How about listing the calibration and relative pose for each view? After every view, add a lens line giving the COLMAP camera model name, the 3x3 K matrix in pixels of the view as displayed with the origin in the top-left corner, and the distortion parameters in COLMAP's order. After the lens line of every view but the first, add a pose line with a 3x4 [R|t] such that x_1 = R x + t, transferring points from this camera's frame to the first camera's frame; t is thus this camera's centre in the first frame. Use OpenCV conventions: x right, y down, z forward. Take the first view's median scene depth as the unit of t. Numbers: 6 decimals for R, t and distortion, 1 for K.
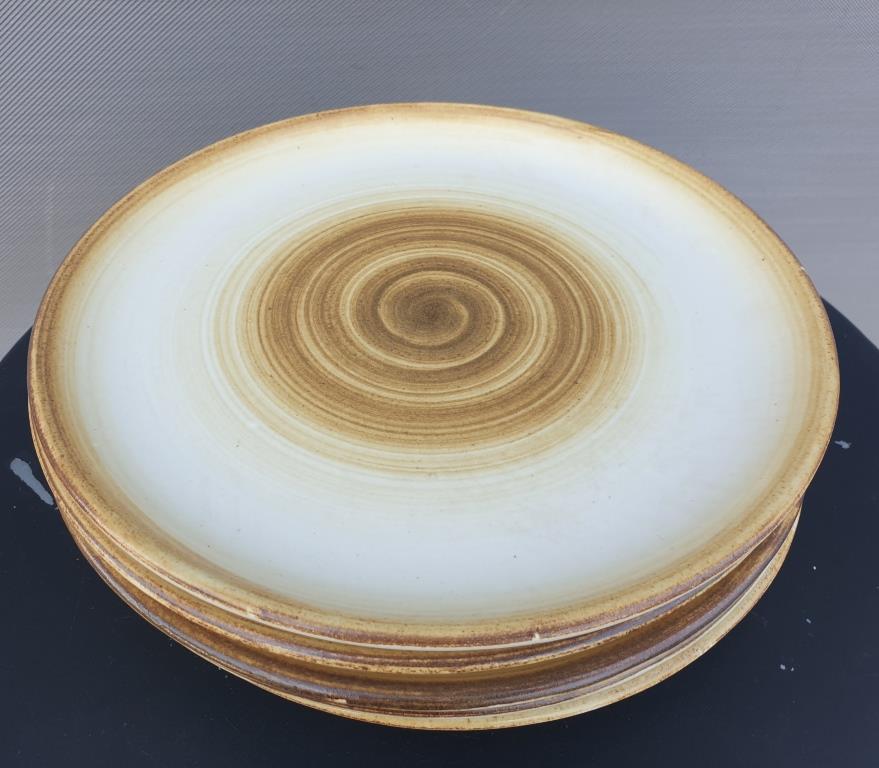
lens RADIAL K [[730.9, 0, 403.9], [0, 730.9, 406.6], [0, 0, 1]] dist [0.048192, -0.042510]
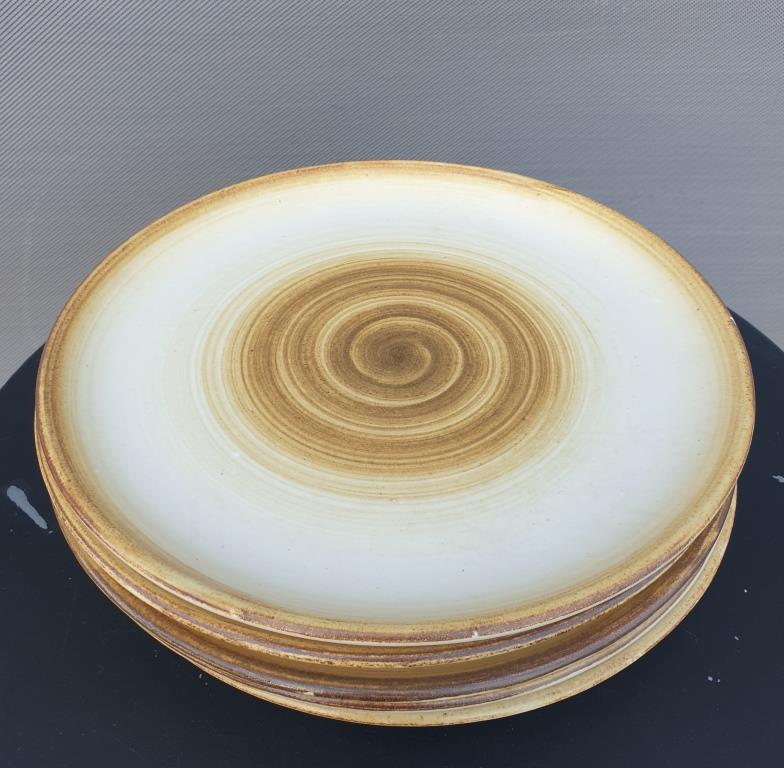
lens RADIAL K [[797.8, 0, 394.5], [0, 797.8, 384.9], [0, 0, 1]] dist [0.080803, 0.000000]
pose [[0.999944, 0.007546, 0.007453, 0.026791], [-0.006984, 0.997329, -0.072711, 0.005488], [-0.007982, 0.072655, 0.997325, -0.228438]]
